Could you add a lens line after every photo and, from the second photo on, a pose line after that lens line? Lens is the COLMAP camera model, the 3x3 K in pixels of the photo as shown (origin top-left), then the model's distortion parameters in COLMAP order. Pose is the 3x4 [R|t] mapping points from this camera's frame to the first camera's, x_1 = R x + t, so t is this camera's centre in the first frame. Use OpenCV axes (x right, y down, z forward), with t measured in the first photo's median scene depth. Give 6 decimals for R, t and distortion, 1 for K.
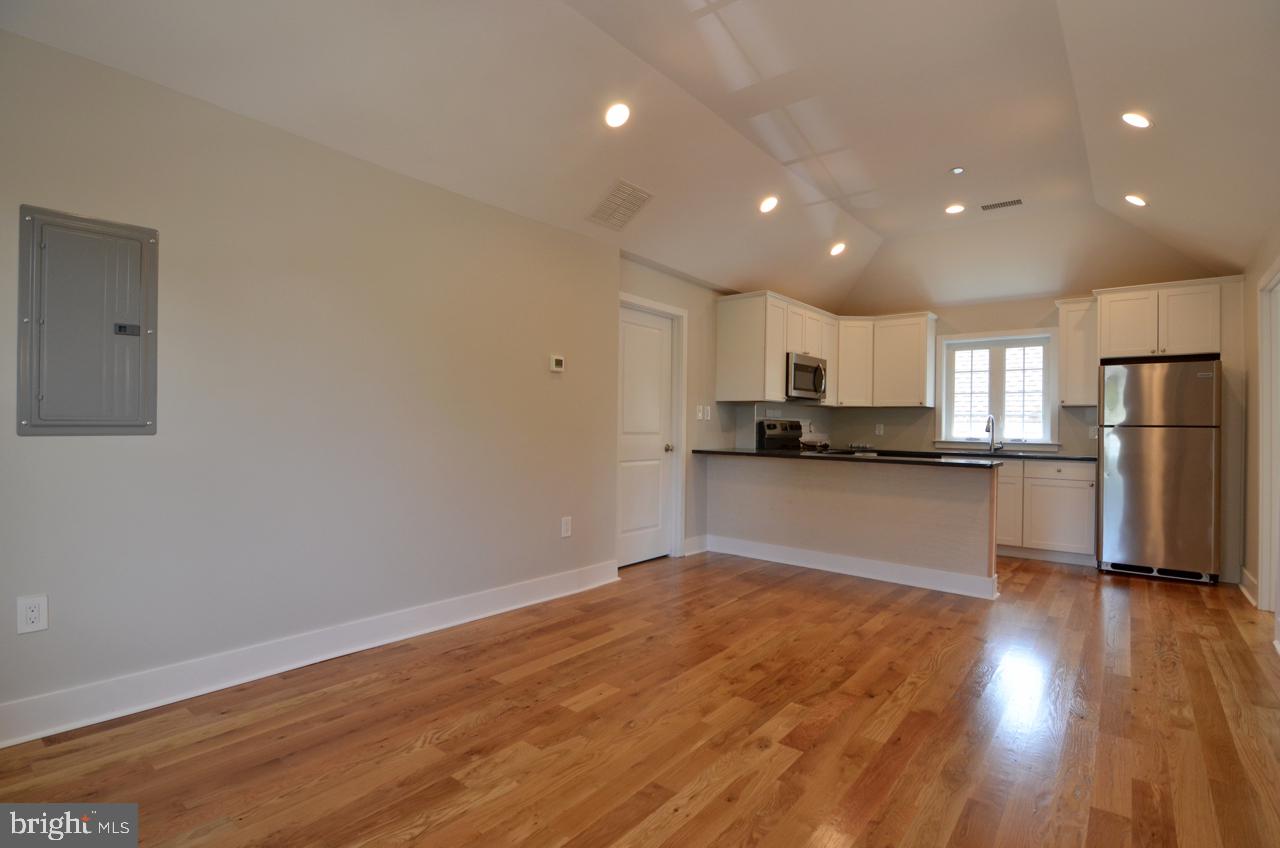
lens RADIAL K [[617.9, 0, 641.5], [0, 617.9, 425.9], [0, 0, 1]] dist [-0.004012, -0.000637]
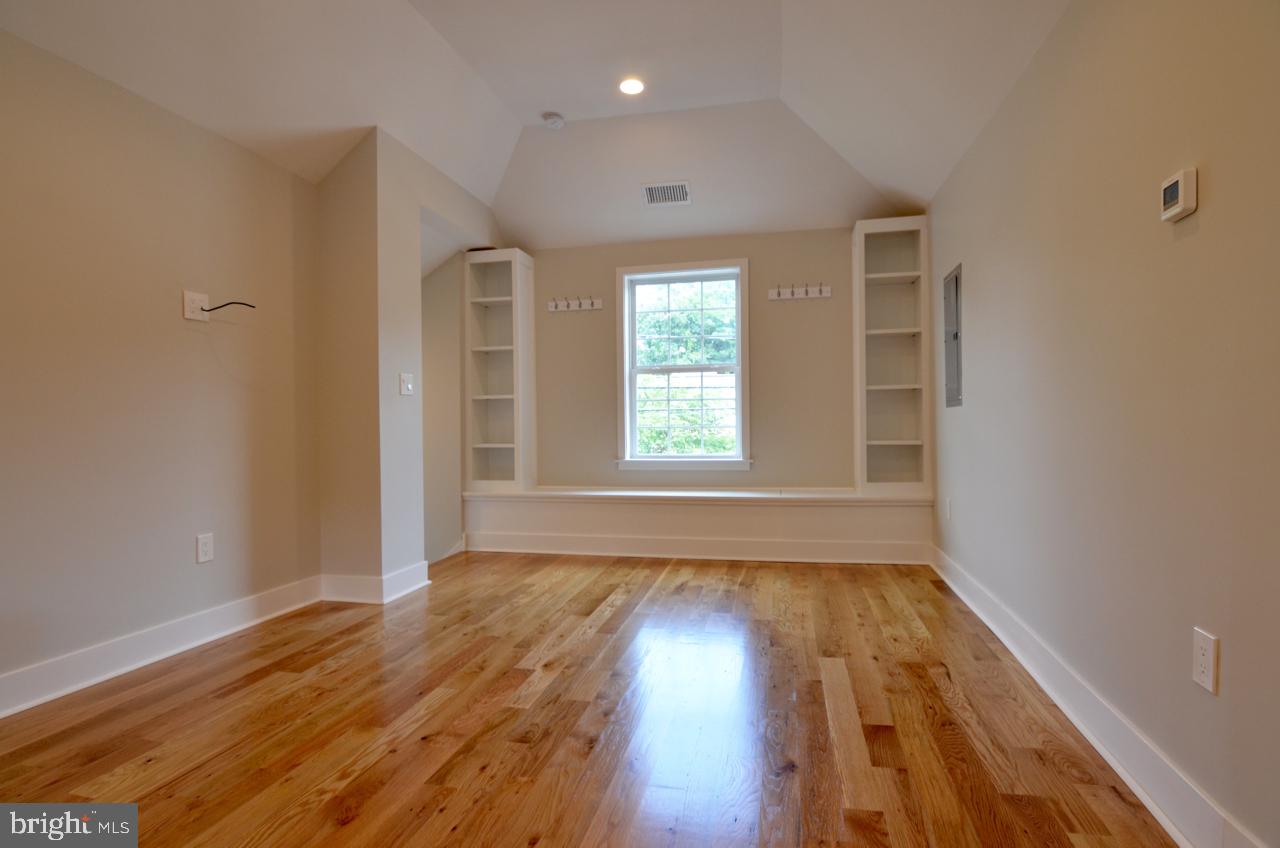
lens RADIAL K [[617.9, 0, 640.5], [0, 617.9, 421.6], [0, 0, 1]] dist [-0.004012, -0.000637]
pose [[-0.897130, -0.005652, -0.441730, 0.469841], [-0.005189, 0.999984, -0.002255, 0.054020], [0.441735, 0.000269, -0.897145, 1.787647]]
